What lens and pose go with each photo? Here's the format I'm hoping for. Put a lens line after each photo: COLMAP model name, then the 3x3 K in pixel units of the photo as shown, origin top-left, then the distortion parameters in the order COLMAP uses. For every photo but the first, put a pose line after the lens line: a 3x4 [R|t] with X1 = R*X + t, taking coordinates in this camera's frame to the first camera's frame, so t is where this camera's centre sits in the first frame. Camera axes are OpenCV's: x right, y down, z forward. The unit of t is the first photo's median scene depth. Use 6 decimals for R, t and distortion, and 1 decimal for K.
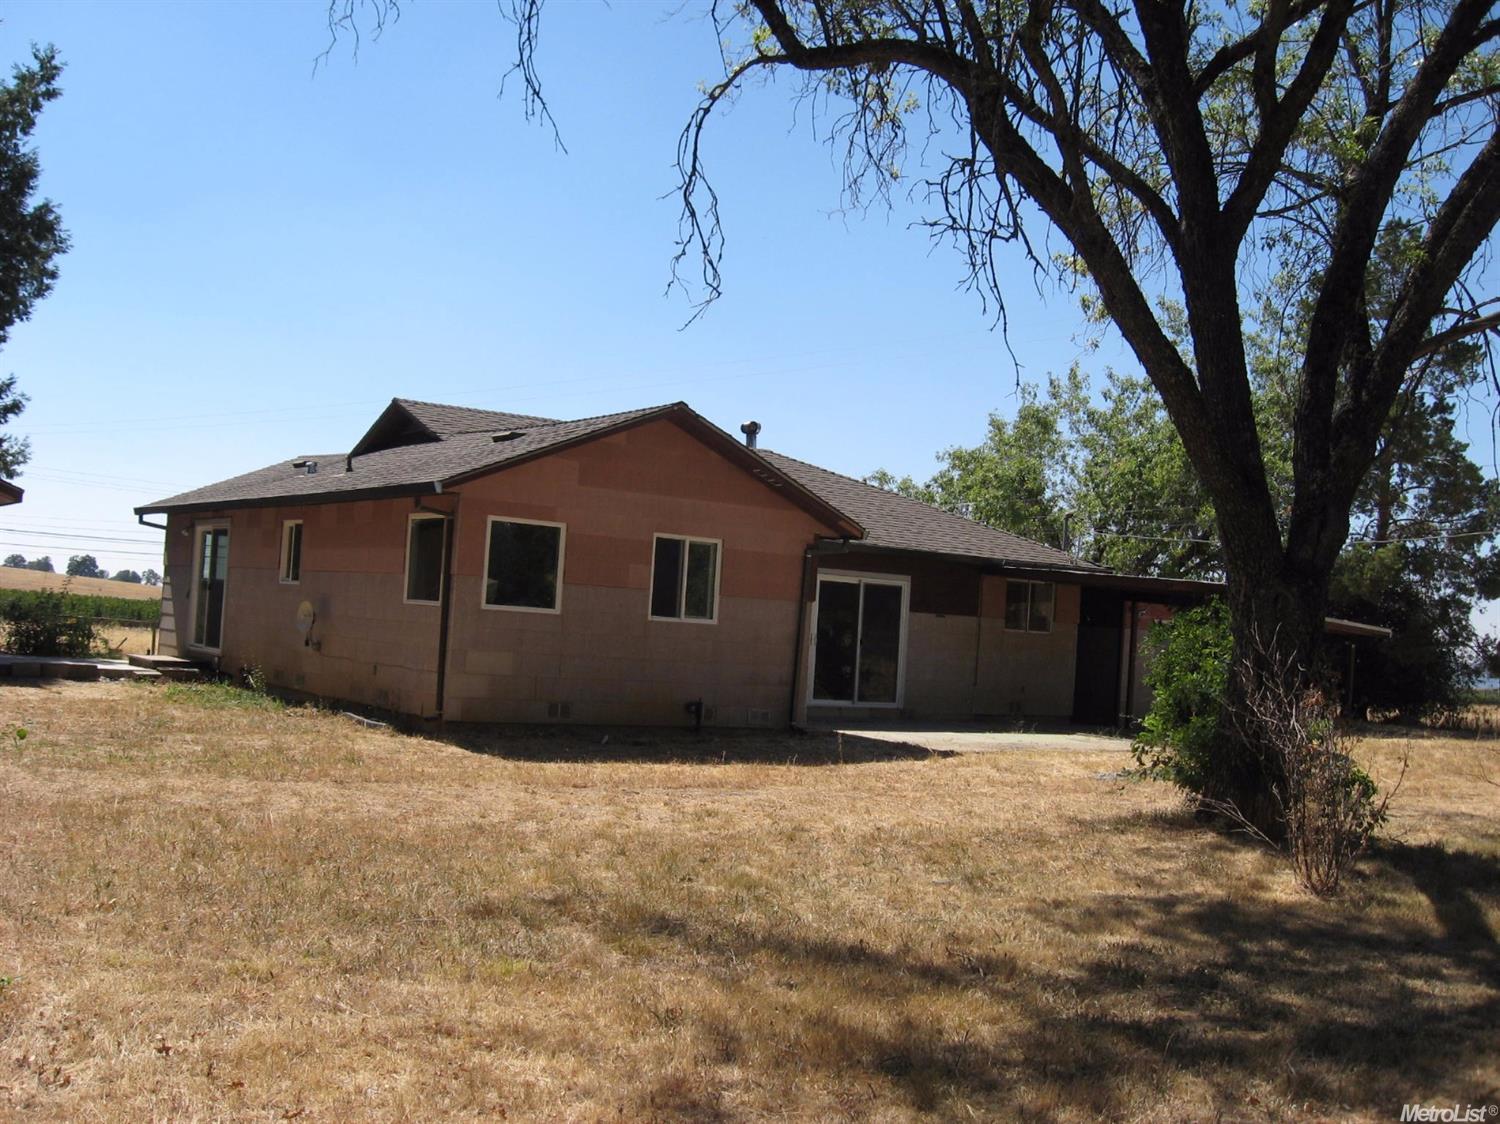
lens RADIAL K [[1539.0, 0, 750.0], [0, 1539.0, 562.0], [0, 0, 1]] dist [-0.119095, 0.017924]
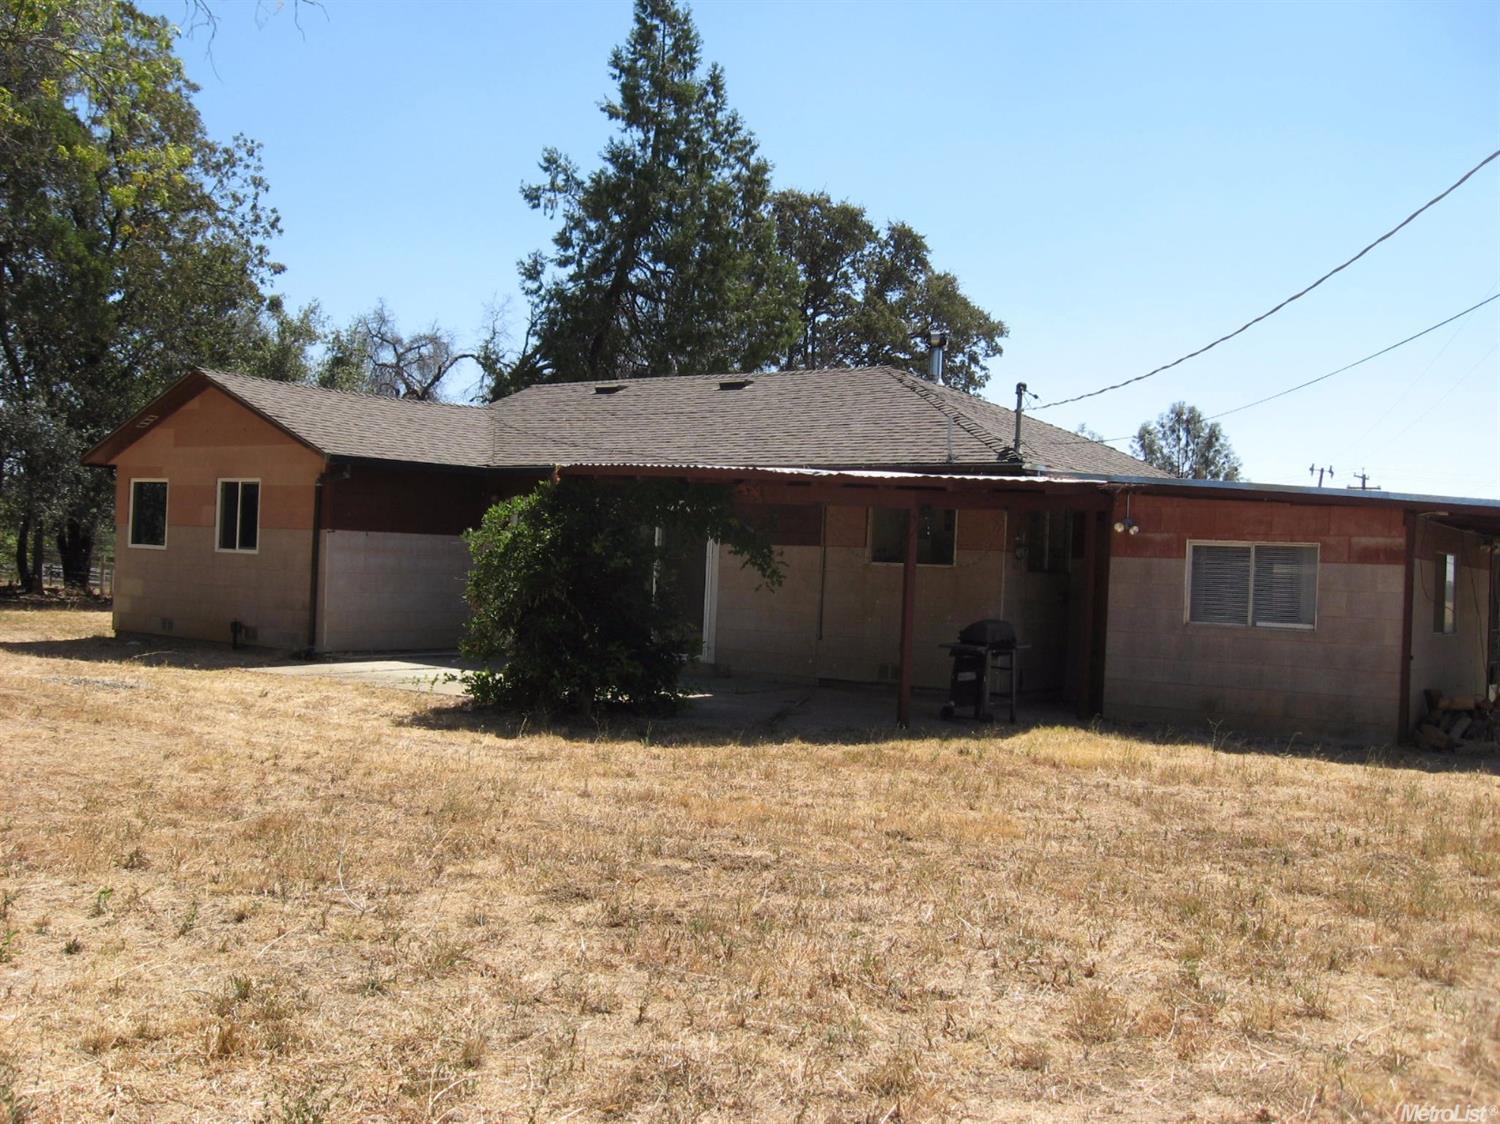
lens RADIAL K [[1539.0, 0, 750.0], [0, 1539.0, 562.0], [0, 0, 1]] dist [-0.119095, 0.017924]
pose [[0.322439, -0.061269, -0.944605, 1.150624], [0.013480, 0.998099, -0.060137, 0.119342], [0.946494, 0.006657, 0.322652, 0.994393]]
